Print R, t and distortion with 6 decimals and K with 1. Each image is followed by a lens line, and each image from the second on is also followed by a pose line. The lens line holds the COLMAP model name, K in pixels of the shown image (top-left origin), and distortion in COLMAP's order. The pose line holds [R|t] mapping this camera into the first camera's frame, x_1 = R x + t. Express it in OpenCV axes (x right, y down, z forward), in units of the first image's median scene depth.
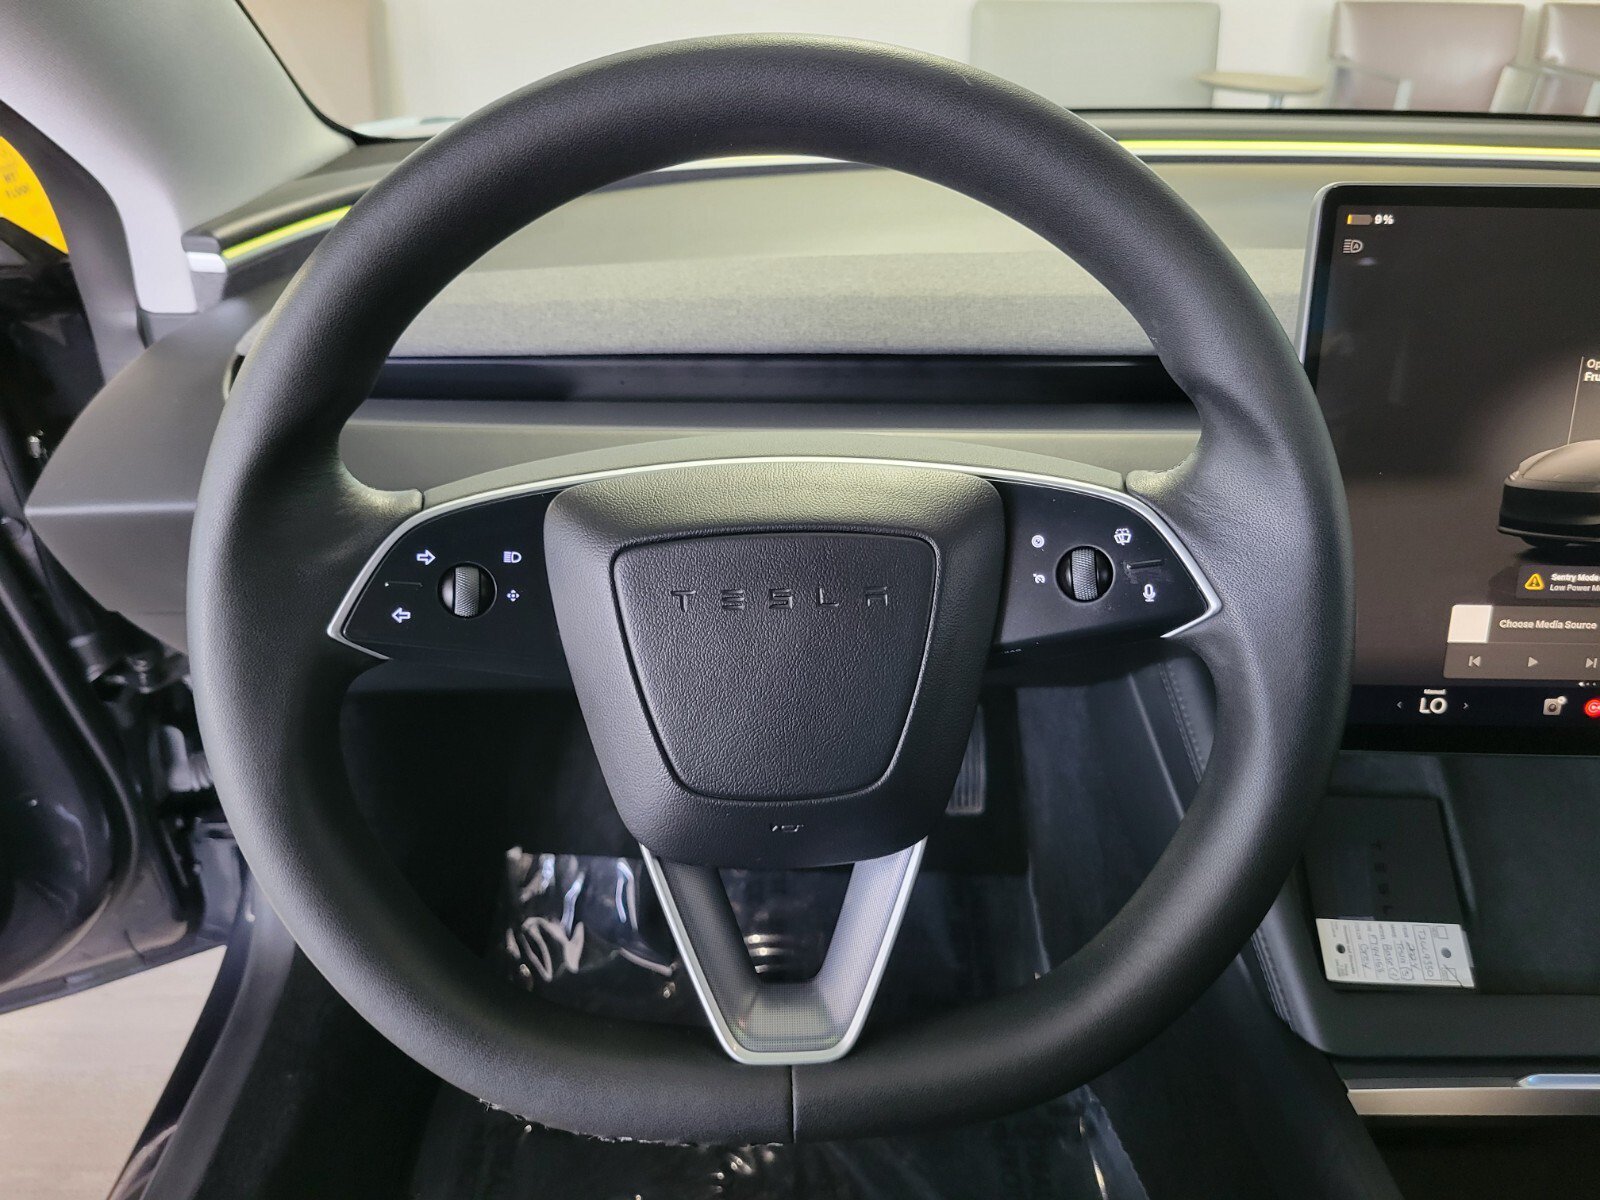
lens RADIAL K [[1223.7, 0, 805.1], [0, 1223.7, 603.8], [0, 0, 1]] dist [0.015791, -0.015836]
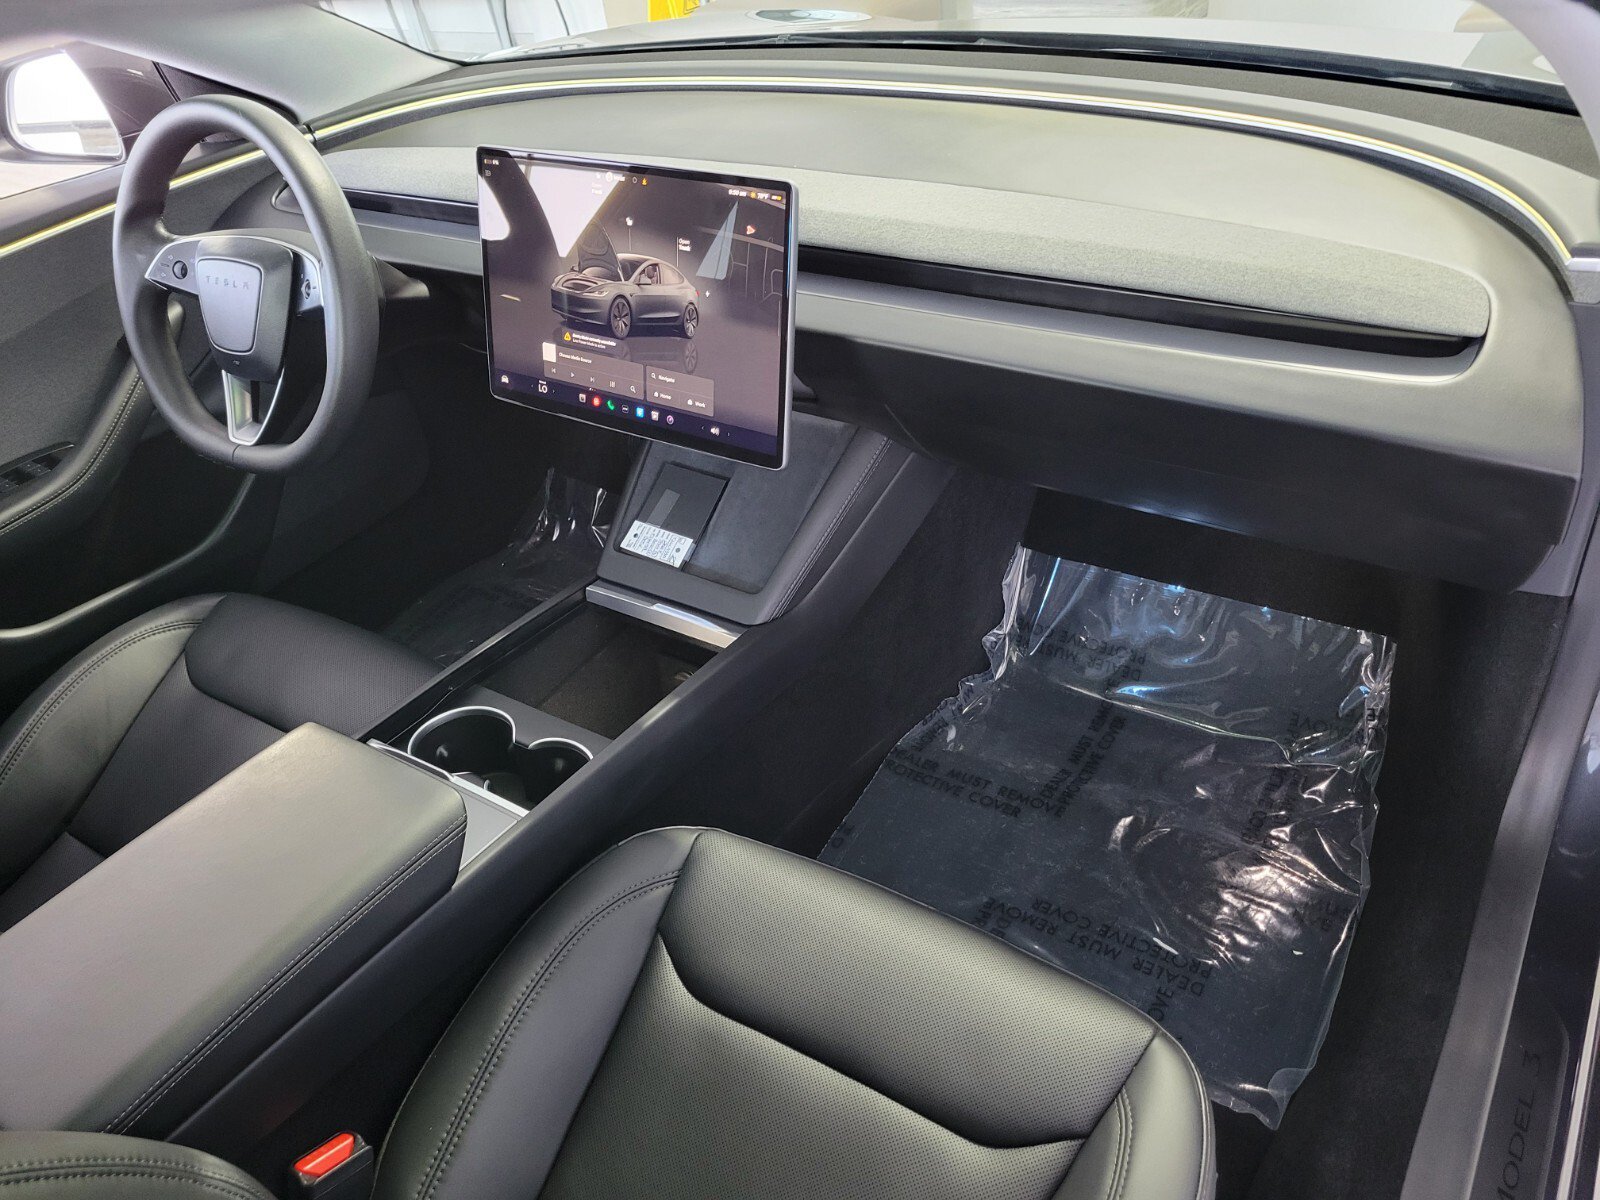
lens RADIAL K [[1223.7, 0, 867.9], [0, 1223.7, 606.7], [0, 0, 1]] dist [0.015791, -0.015836]
pose [[0.839198, 0.246493, -0.484756, 2.308237], [-0.172982, 0.966074, 0.191775, -0.066290], [0.515582, -0.077083, 0.853366, -0.657004]]
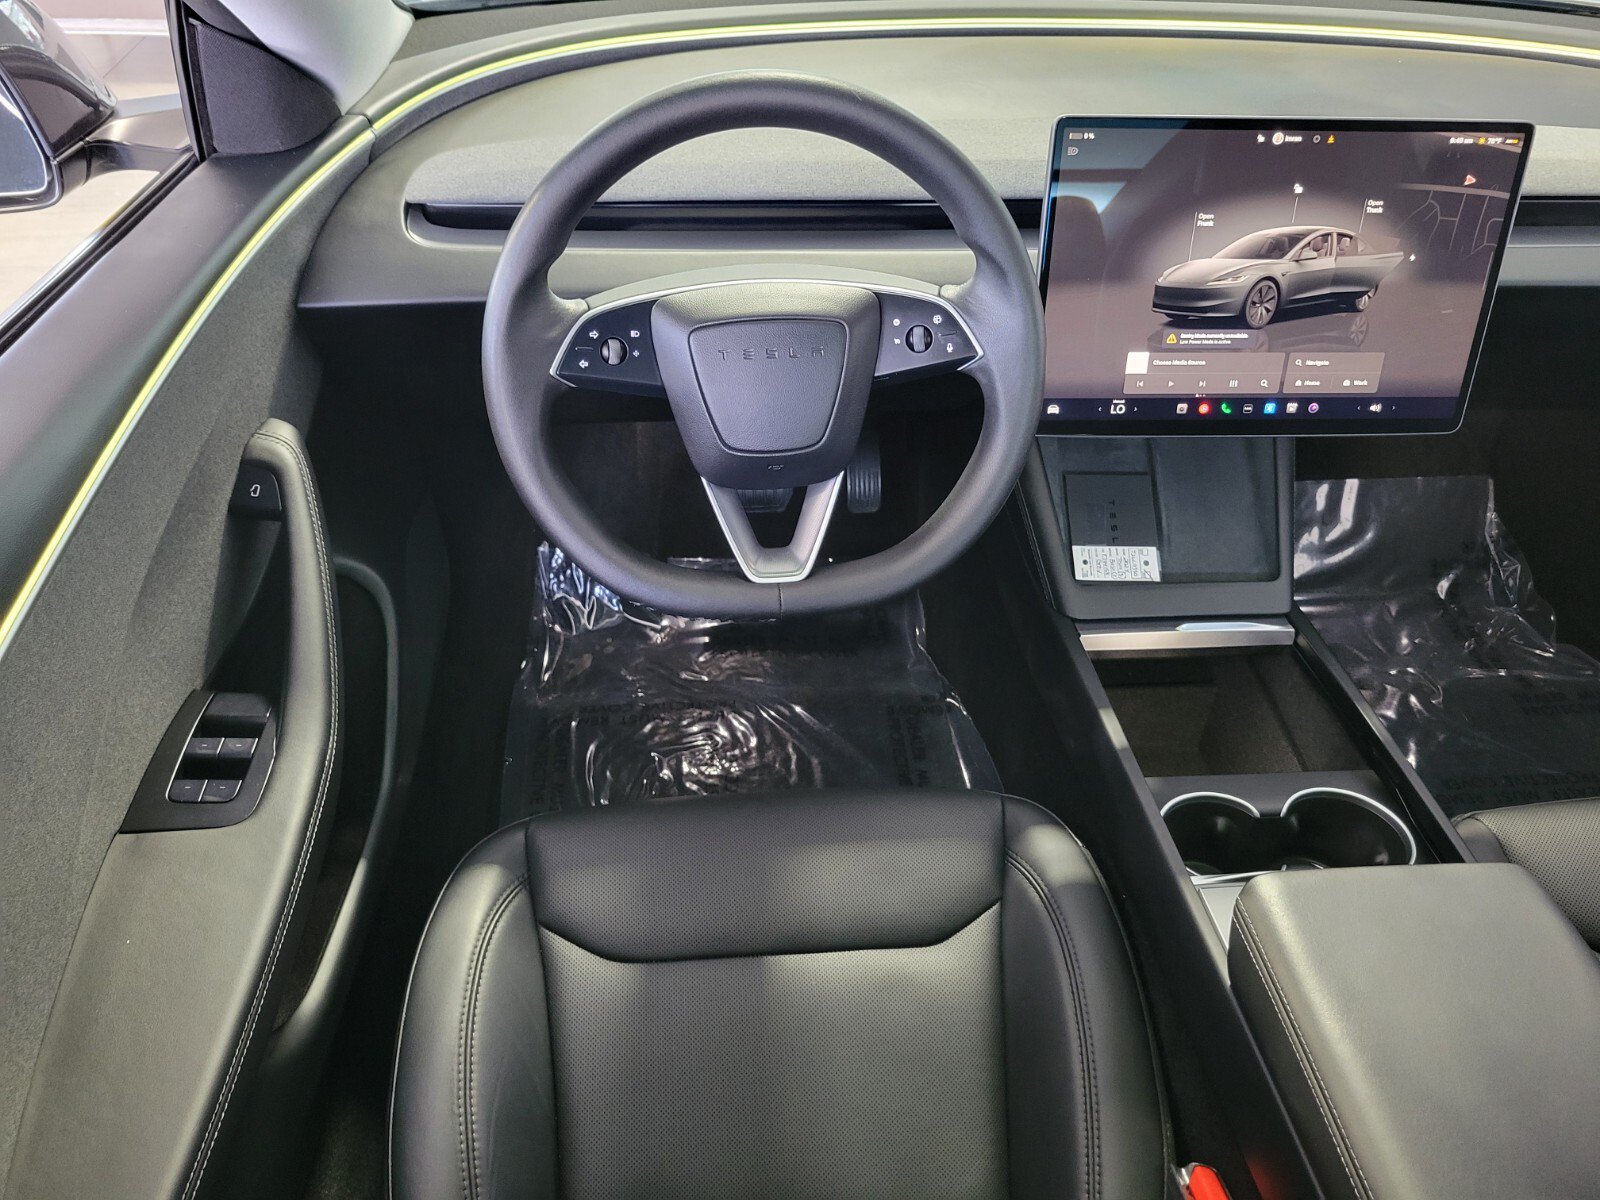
lens RADIAL K [[1223.7, 0, 809.7], [0, 1223.7, 599.9], [0, 0, 1]] dist [0.015791, -0.015836]
pose [[0.996518, -0.030609, 0.077555, -0.098914], [0.015721, 0.982471, 0.185753, 0.017170], [-0.081881, -0.183887, 0.979531, -0.841137]]
